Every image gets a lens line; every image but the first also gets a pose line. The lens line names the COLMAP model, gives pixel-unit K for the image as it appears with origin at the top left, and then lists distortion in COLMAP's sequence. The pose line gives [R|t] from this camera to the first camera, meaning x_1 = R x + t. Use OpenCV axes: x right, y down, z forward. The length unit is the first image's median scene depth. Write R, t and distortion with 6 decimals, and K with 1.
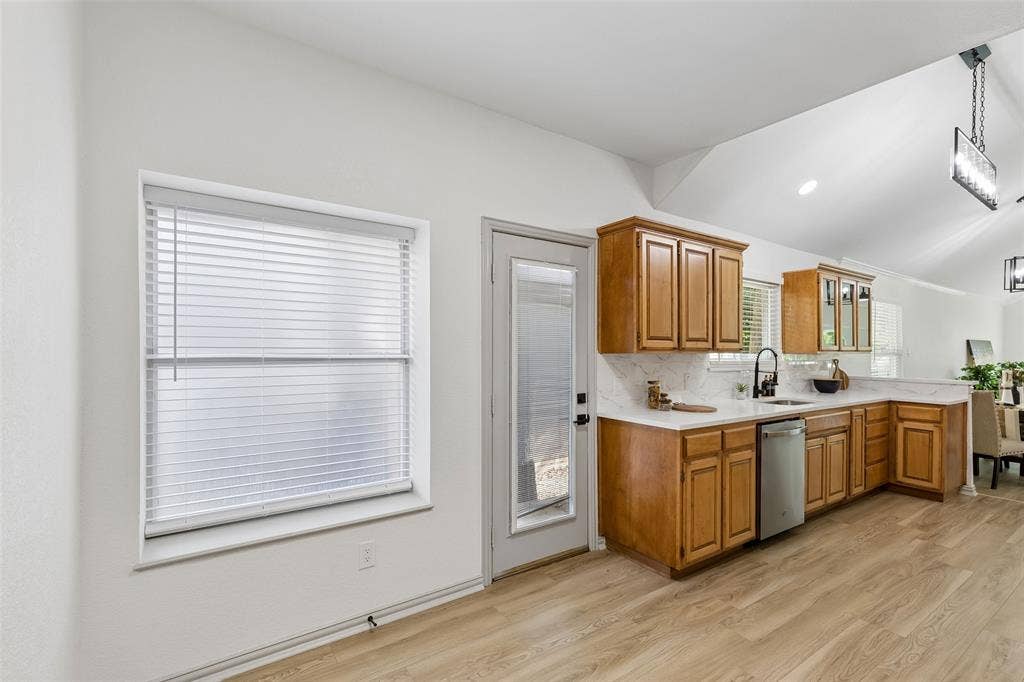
lens RADIAL K [[460.9, 0, 504.2], [0, 460.9, 347.7], [0, 0, 1]] dist [0.005678, -0.000369]
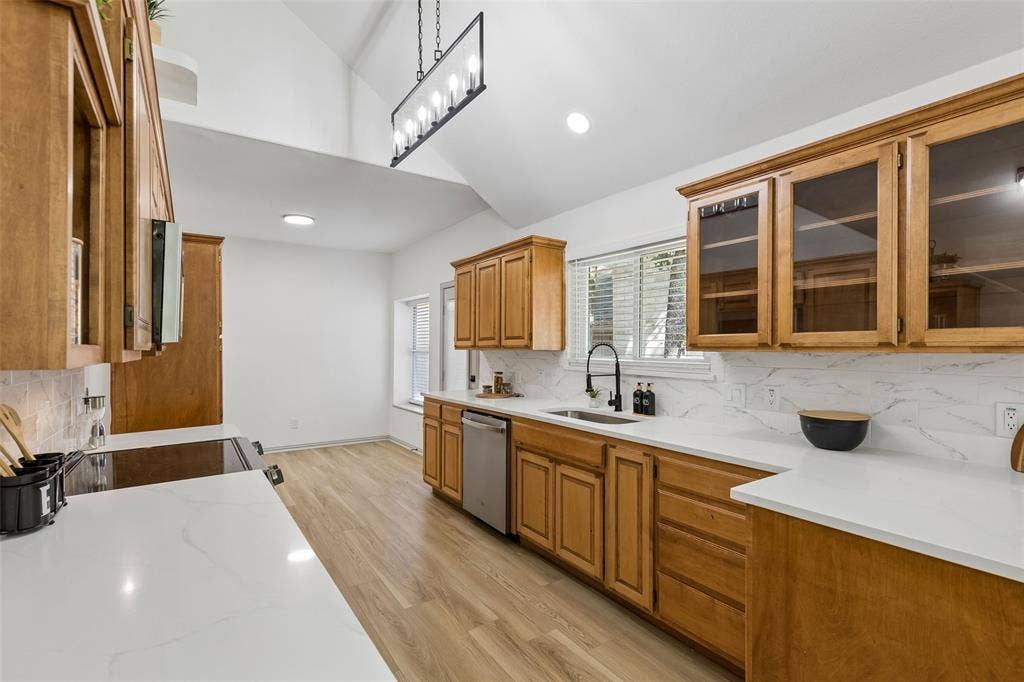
lens RADIAL K [[460.9, 0, 503.6], [0, 460.9, 348.2], [0, 0, 1]] dist [0.005678, -0.000369]
pose [[-0.003881, -0.010462, -0.999938, 1.286945], [-0.001254, 0.999945, -0.010458, 0.016237], [0.999992, 0.001213, -0.003894, 0.822798]]
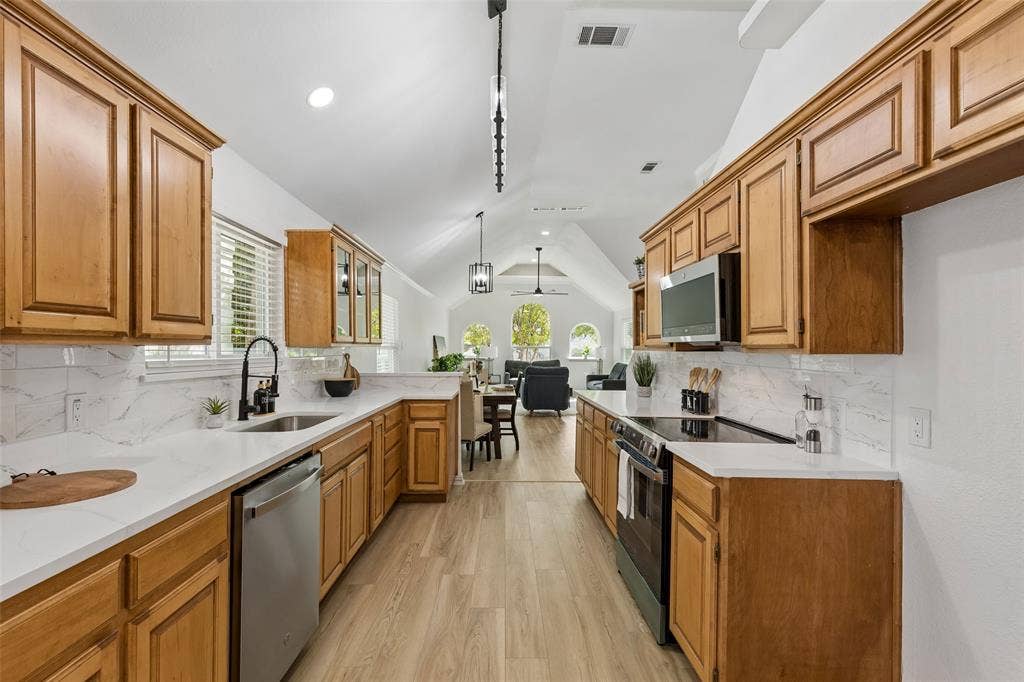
lens RADIAL K [[460.9, 0, 511.0], [0, 460.9, 343.5], [0, 0, 1]] dist [0.005678, -0.000369]
pose [[0.545092, 0.000788, 0.838376, 0.229396], [0.000706, 0.999999, -0.001399, 0.009787], [-0.838376, 0.001354, 0.545091, 0.377638]]
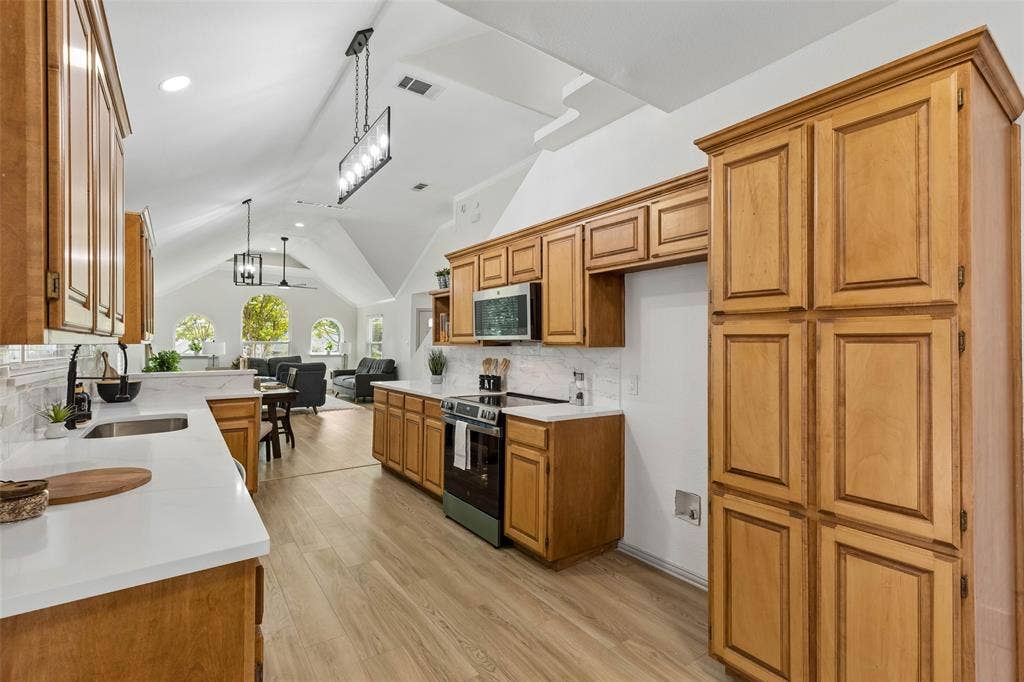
lens RADIAL K [[460.9, 0, 511.1], [0, 460.9, 338.1], [0, 0, 1]] dist [0.005678, -0.000369]
pose [[-0.025185, 0.002194, 0.999680, 0.005598], [-0.001231, 0.999997, -0.002225, 0.005830], [-0.999682, -0.001287, -0.025183, 0.513086]]
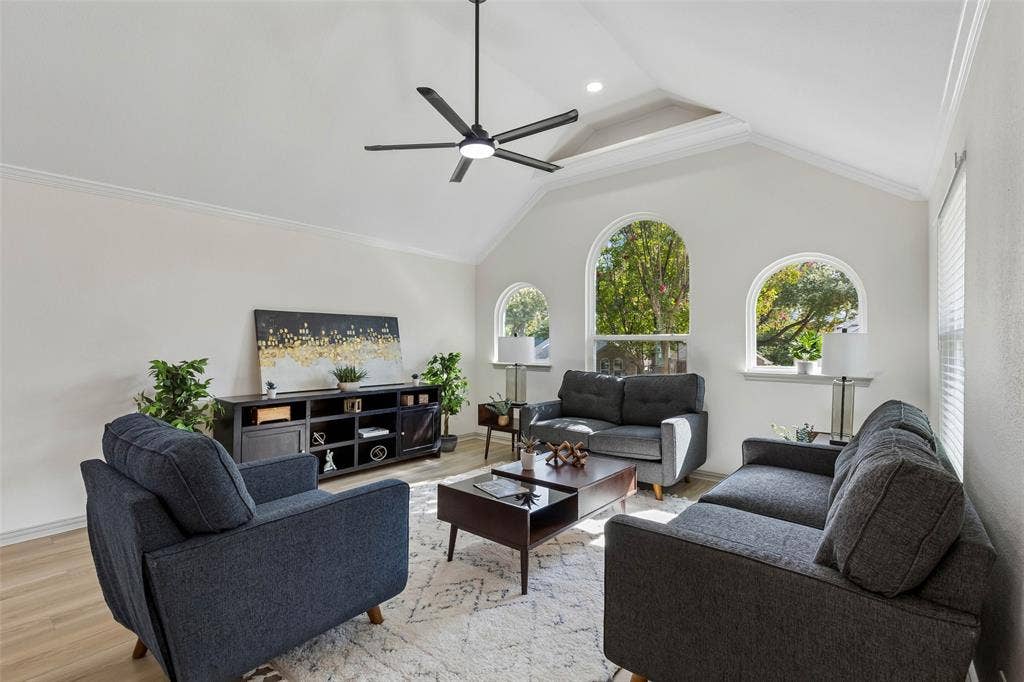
lens RADIAL K [[460.9, 0, 515.0], [0, 460.9, 340.3], [0, 0, 1]] dist [0.005678, -0.000369]
pose [[0.959833, -0.007531, 0.280472, 2.322938], [0.009294, 0.999945, -0.004957, 0.041280], [-0.280419, 0.007365, 0.959849, 0.923156]]
